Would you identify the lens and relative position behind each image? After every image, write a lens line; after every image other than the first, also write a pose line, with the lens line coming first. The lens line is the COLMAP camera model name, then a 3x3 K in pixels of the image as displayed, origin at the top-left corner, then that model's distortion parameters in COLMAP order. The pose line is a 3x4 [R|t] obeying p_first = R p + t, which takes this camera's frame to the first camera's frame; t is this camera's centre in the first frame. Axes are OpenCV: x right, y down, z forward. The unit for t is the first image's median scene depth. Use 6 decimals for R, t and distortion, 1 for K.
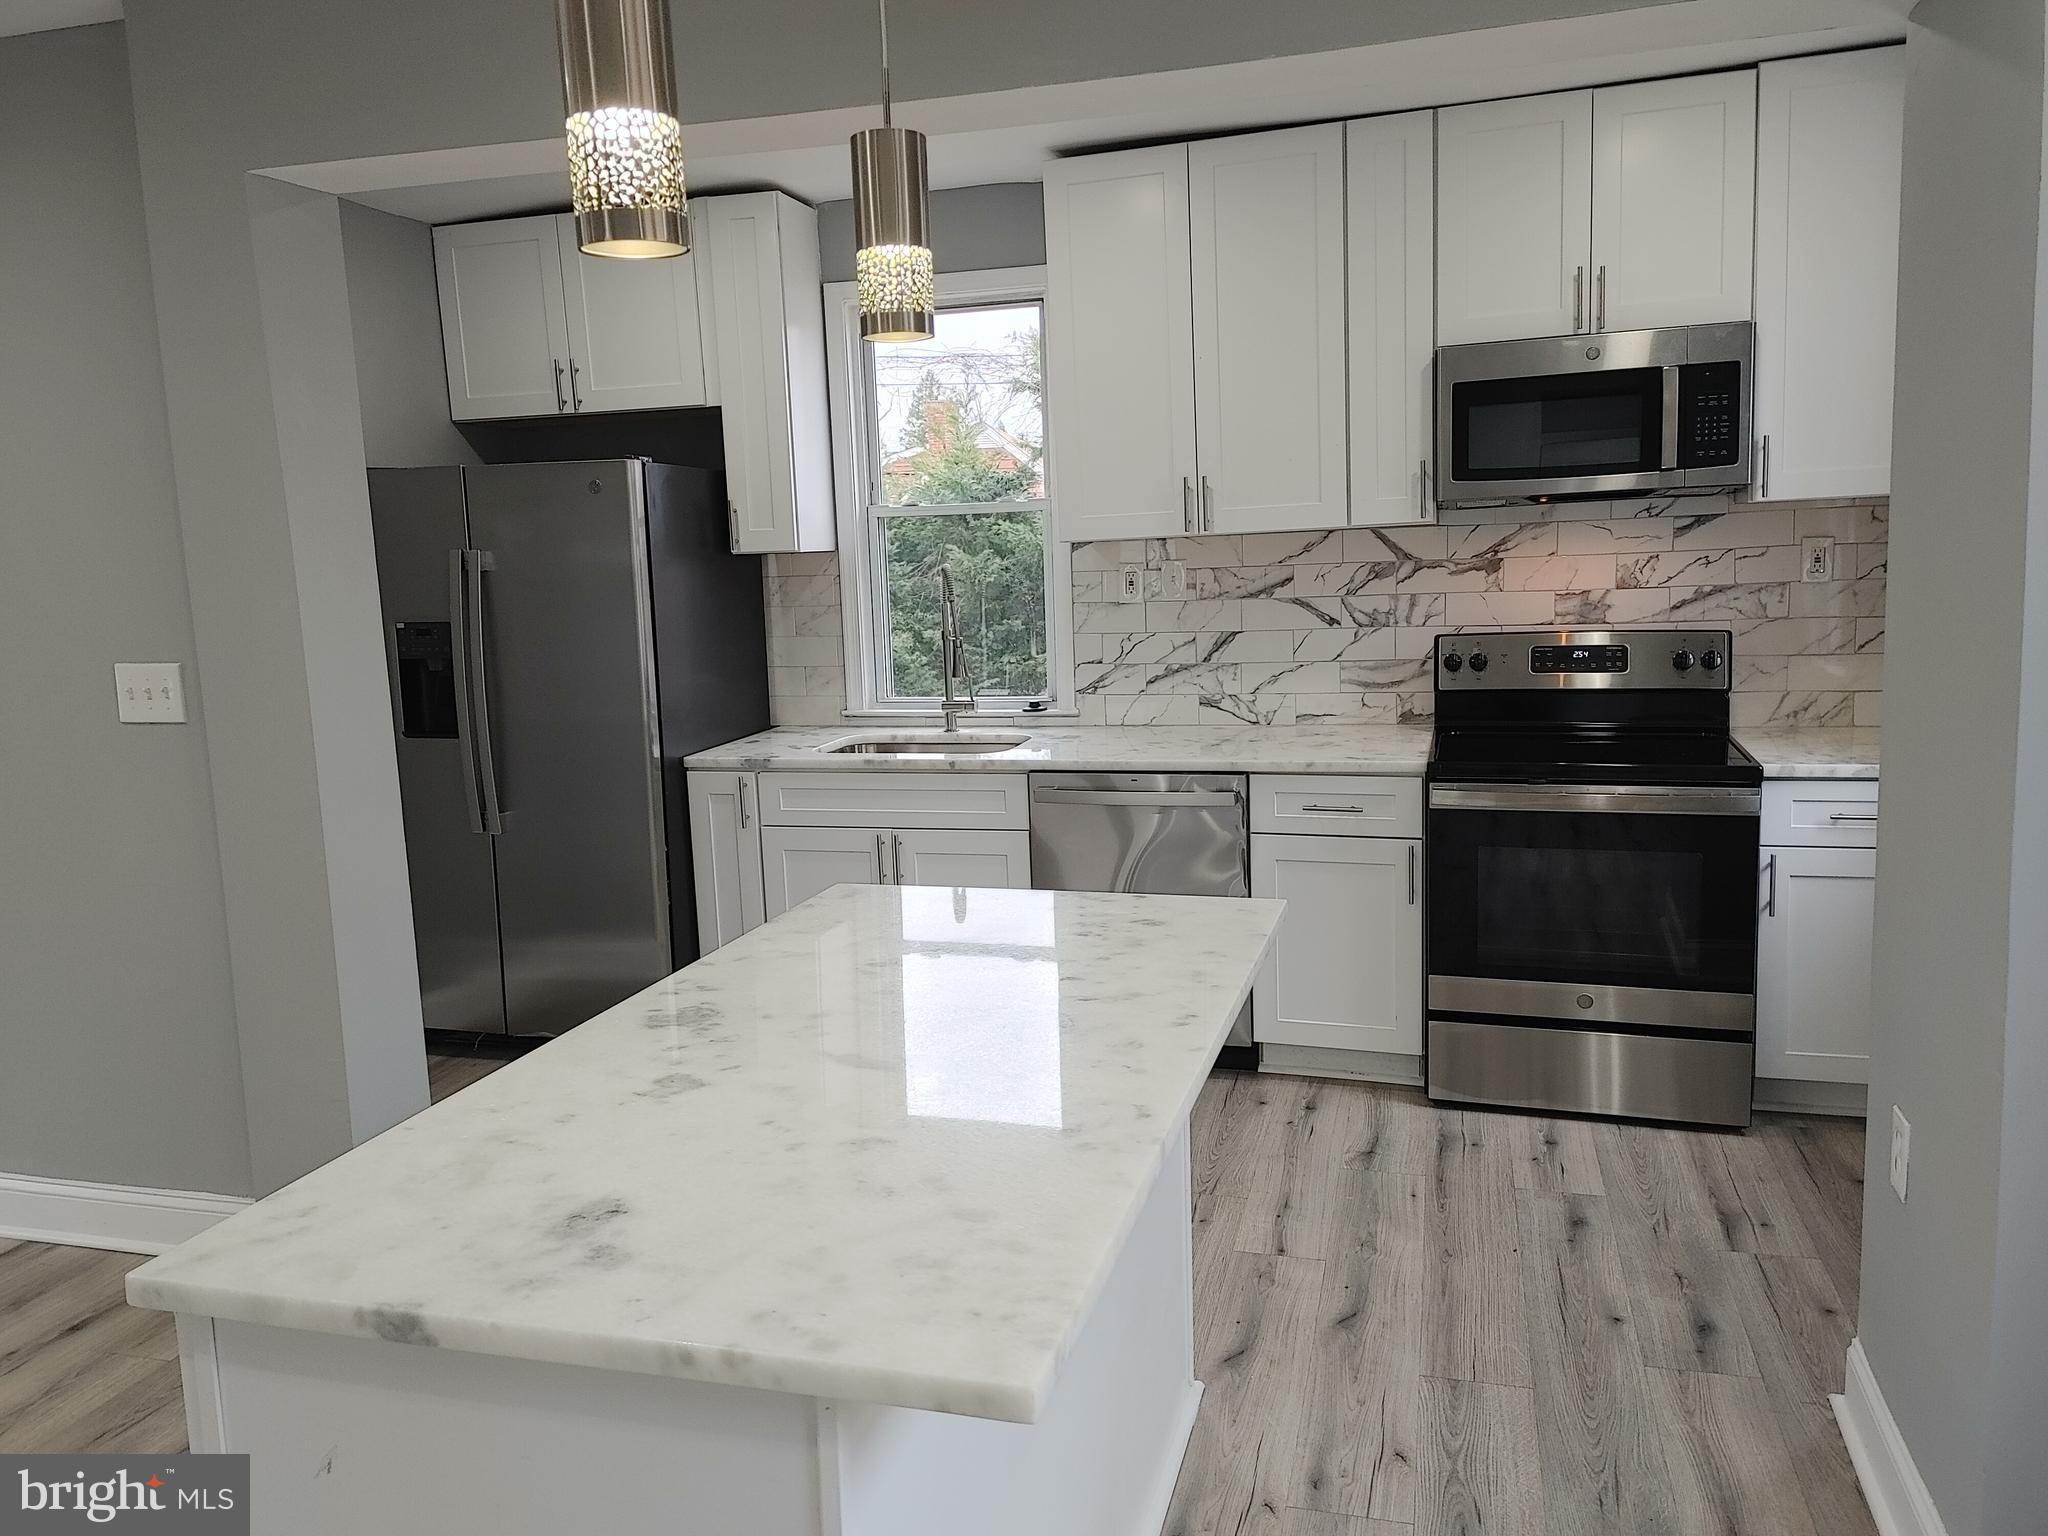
lens RADIAL K [[1545.8, 0, 990.3], [0, 1545.8, 768.5], [0, 0, 1]] dist [0.127277, -0.140938]
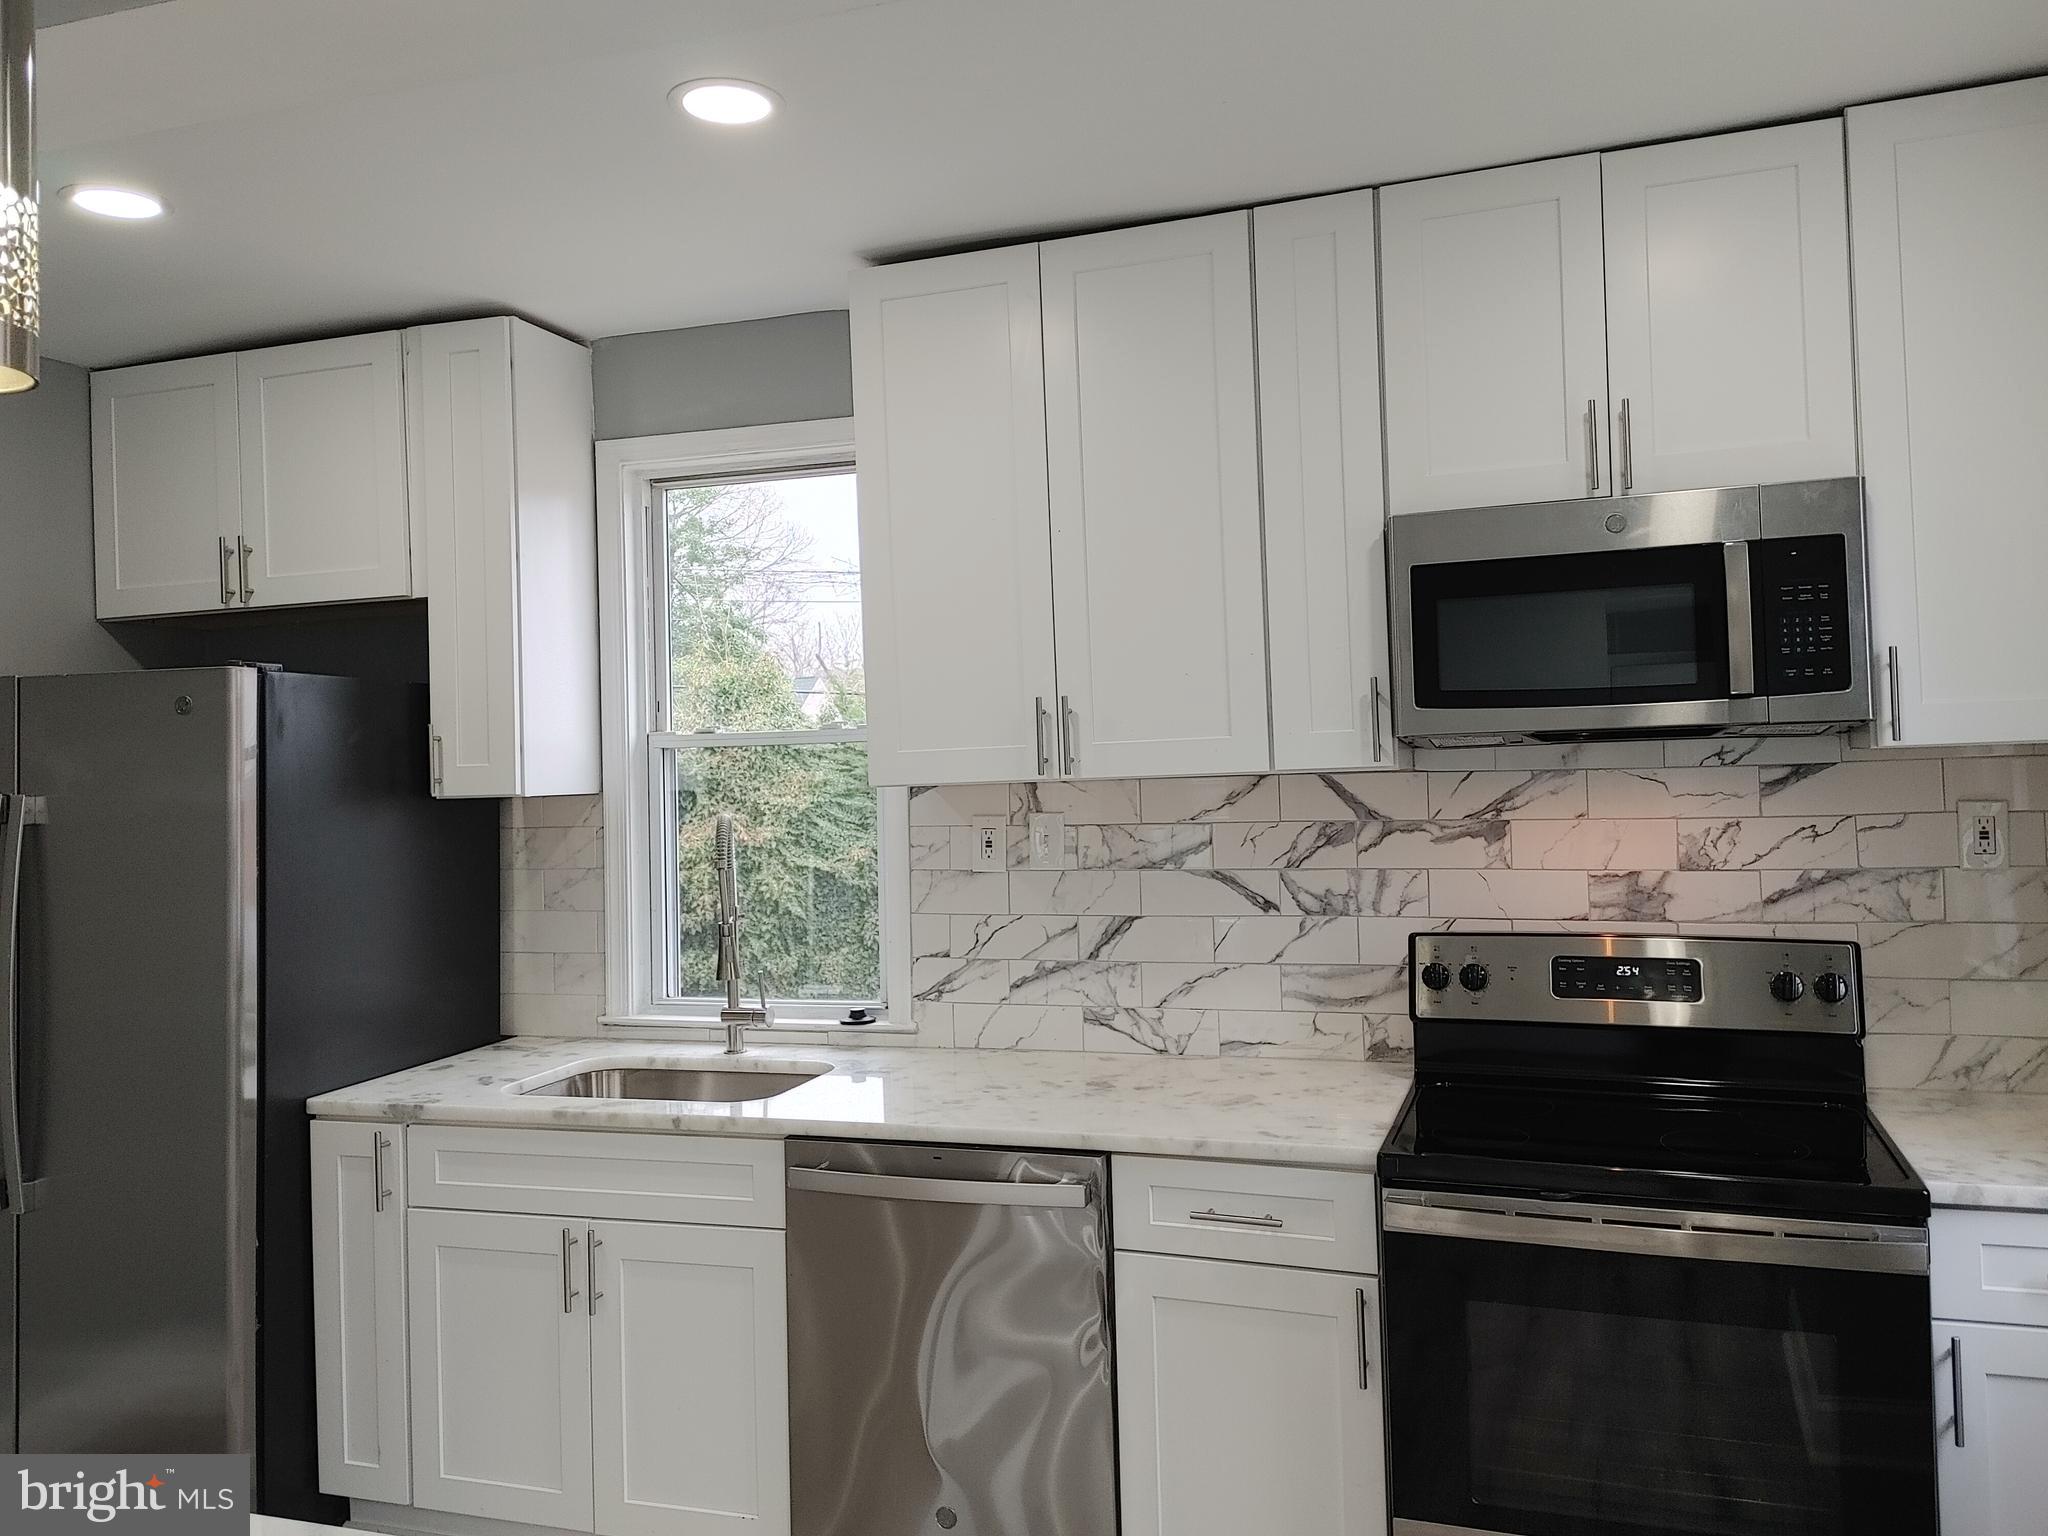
lens RADIAL K [[1566.8, 0, 1036.3], [0, 1566.8, 760.5], [0, 0, 1]] dist [0.124401, -0.148089]
pose [[0.999331, 0.009005, -0.035438, 0.147794], [-0.014134, 0.988994, -0.147279, -0.056527], [0.033722, 0.147681, 0.988460, 0.313120]]
